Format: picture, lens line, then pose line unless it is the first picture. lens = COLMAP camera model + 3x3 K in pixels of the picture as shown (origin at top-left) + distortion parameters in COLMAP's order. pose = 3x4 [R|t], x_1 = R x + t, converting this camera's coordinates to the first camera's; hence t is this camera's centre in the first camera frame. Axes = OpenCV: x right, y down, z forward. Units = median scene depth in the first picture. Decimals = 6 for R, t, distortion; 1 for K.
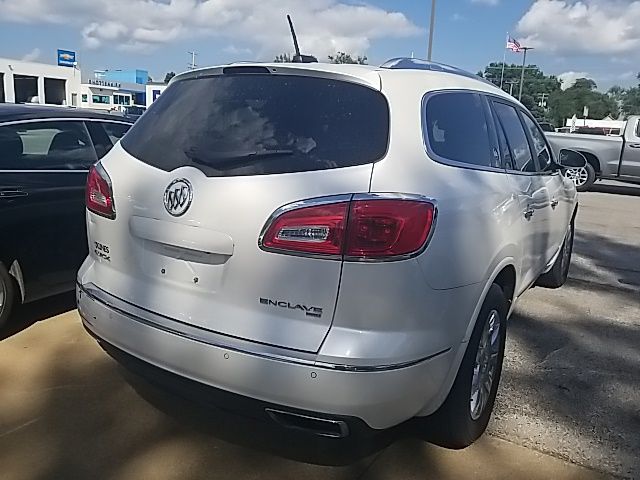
lens RADIAL K [[516.9, 0, 341.6], [0, 516.9, 236.1], [0, 0, 1]] dist [0.005612, -0.015572]
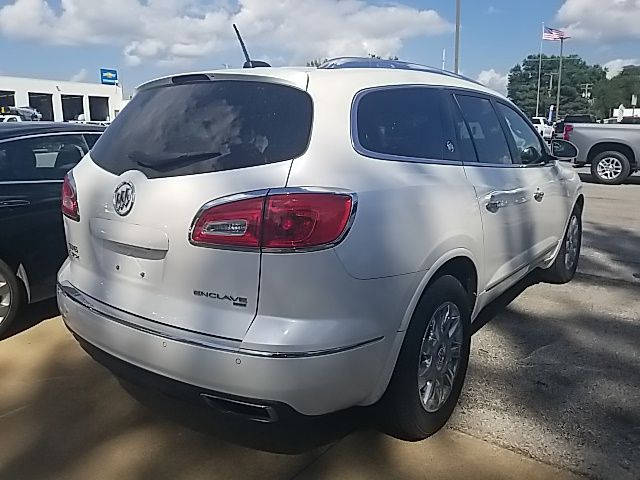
lens RADIAL K [[520.4, 0, 322.2], [0, 520.4, 231.8], [0, 0, 1]] dist [0.006978, -0.021185]
pose [[0.993045, -0.025999, -0.114831, 0.166670], [0.024173, 0.999559, -0.017259, 0.017852], [0.115229, 0.014363, 0.993235, -0.028484]]
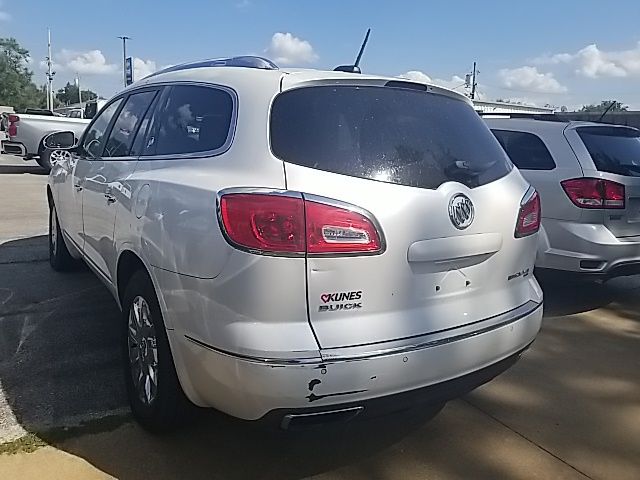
lens RADIAL K [[516.1, 0, 319.0], [0, 516.1, 233.0], [0, 0, 1]] dist [-0.005438, -0.004338]
pose [[0.410185, -0.195828, 0.890730, -1.037200], [0.158658, 0.977104, 0.141755, -0.170552], [-0.898096, 0.083175, 0.431864, 0.609810]]
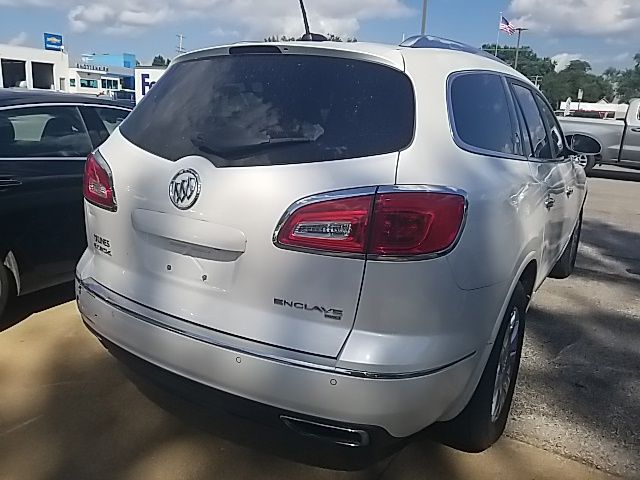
lens RADIAL K [[517.3, 0, 320.0], [0, 517.3, 240.0], [0, 0, 1]] dist [-0.000130, -0.003318]
pose [[0.999844, 0.001117, -0.017616, -0.042873], [-0.000471, 0.999329, 0.036622, -0.013372], [0.017645, -0.036608, 0.999174, 0.055413]]
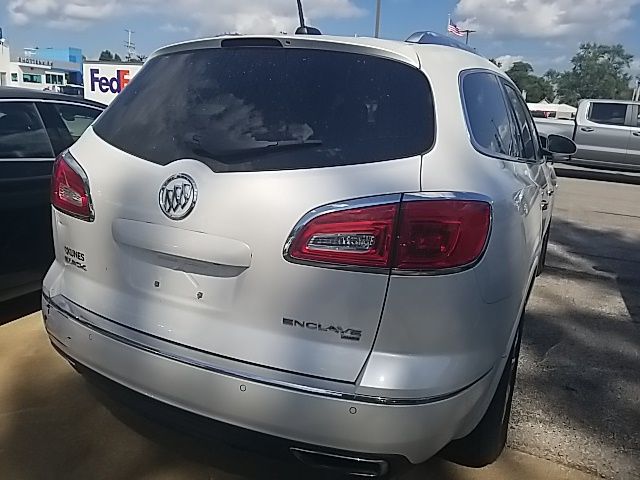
lens RADIAL K [[516.1, 0, 319.0], [0, 516.1, 233.0], [0, 0, 1]] dist [-0.005438, -0.004338]
pose [[0.997375, -0.012305, 0.071354, -0.113595], [0.010260, 0.999528, 0.028950, -0.029113], [-0.071676, -0.028142, 0.997031, 0.122403]]
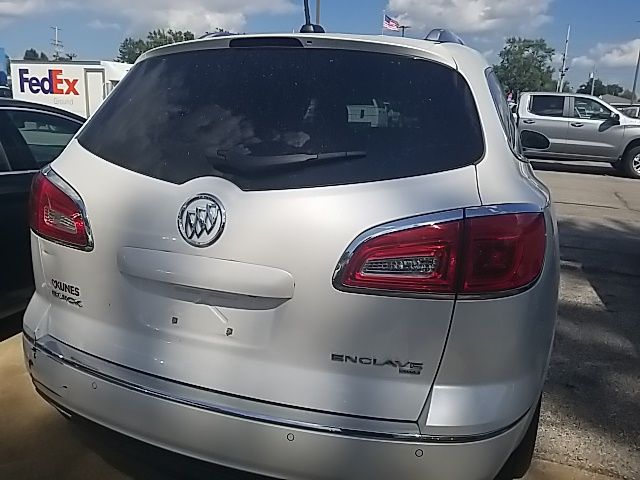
lens RADIAL K [[513.6, 0, 314.9], [0, 513.6, 229.0], [0, 0, 1]] dist [-0.005332, -0.015146]
pose [[0.982772, -0.056727, 0.175901, -0.215724], [0.051520, 0.998092, 0.034032, -0.059943], [-0.177496, -0.024384, 0.983819, 0.207502]]
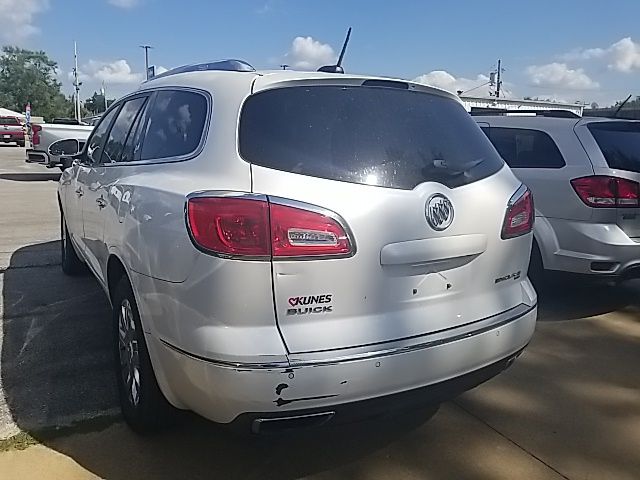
lens RADIAL K [[512.9, 0, 305.0], [0, 512.9, 241.0], [0, 0, 1]] dist [-0.000399, -0.010756]
pose [[0.470587, -0.208228, 0.857432, -0.992971], [0.176768, 0.974303, 0.139595, -0.156277], [-0.864466, 0.085875, 0.495302, 0.551021]]
